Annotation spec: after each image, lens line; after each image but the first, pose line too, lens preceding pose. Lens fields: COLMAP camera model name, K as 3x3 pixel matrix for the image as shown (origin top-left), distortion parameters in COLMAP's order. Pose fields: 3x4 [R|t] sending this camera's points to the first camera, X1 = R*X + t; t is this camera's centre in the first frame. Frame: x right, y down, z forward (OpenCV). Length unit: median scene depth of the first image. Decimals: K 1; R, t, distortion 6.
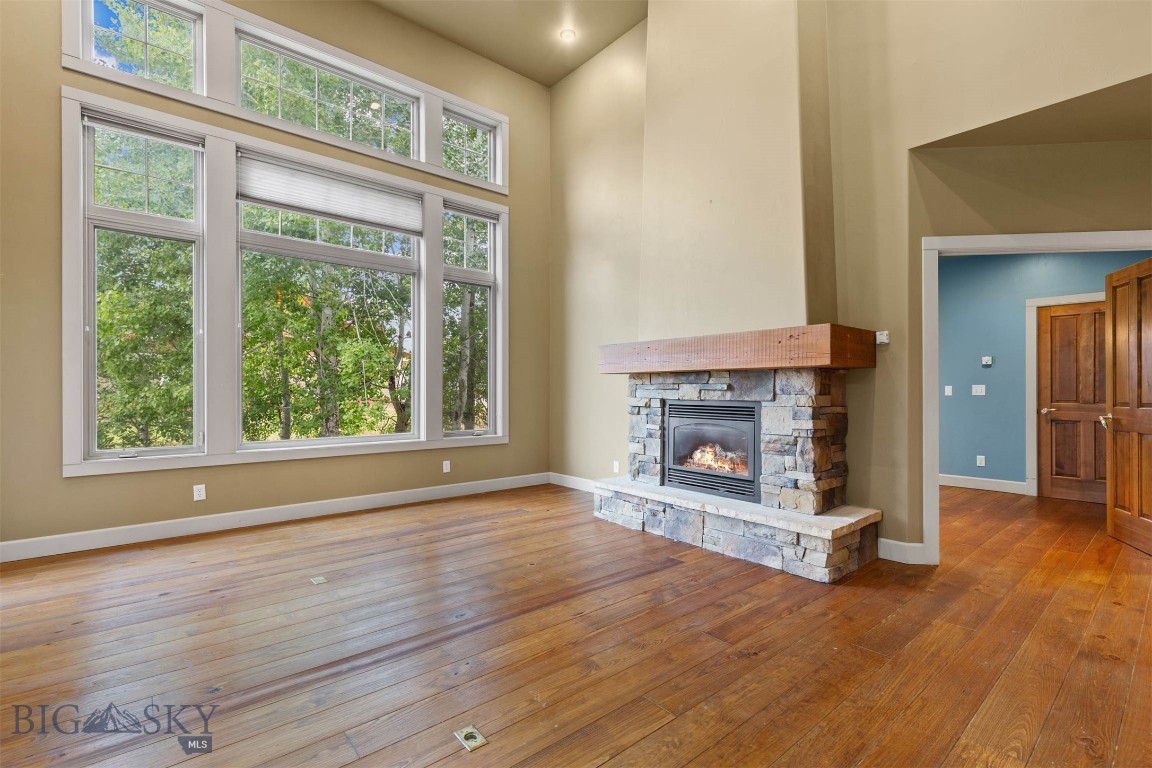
lens RADIAL K [[520.5, 0, 575.6], [0, 520.5, 390.6], [0, 0, 1]] dist [0.003730, 0.000063]
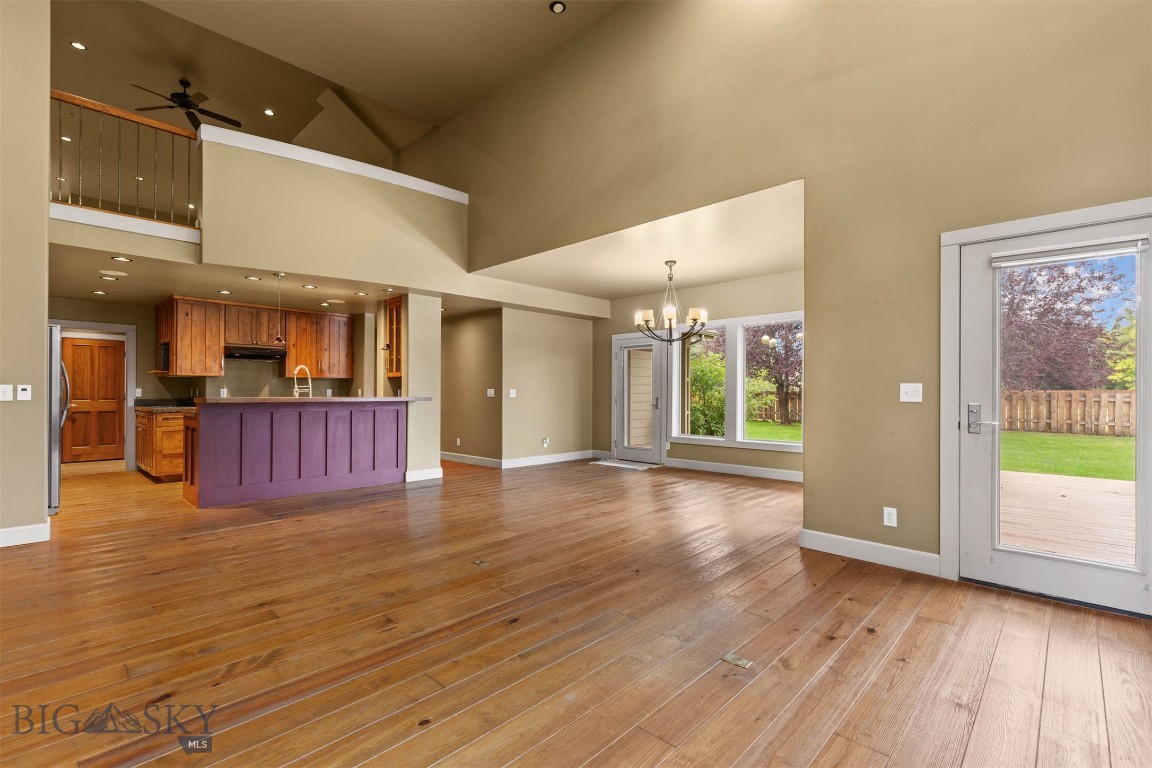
lens RADIAL K [[514.1, 0, 577.8], [0, 514.1, 392.2], [0, 0, 1]] dist [0.001657, 0.000159]
pose [[-0.994054, -0.002976, -0.108851, -0.159435], [-0.002568, 0.999989, -0.003887, -0.000638], [0.108861, -0.003585, -0.994050, 1.331498]]
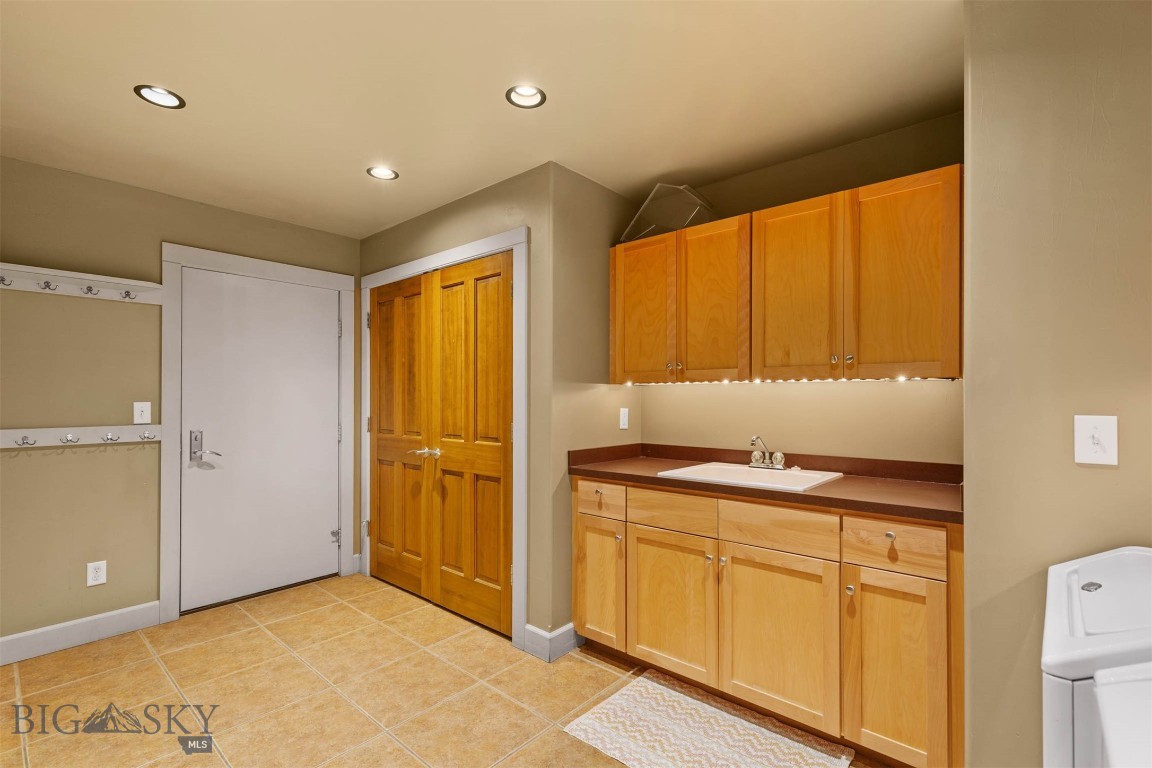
lens RADIAL K [[520.5, 0, 575.6], [0, 520.5, 390.6], [0, 0, 1]] dist [0.003730, 0.000063]
pose [[-0.153874, 0.011436, 0.988024, 0.915843], [-0.004103, 0.999917, -0.012212, -0.034623], [-0.988082, -0.005933, -0.153814, -1.207841]]
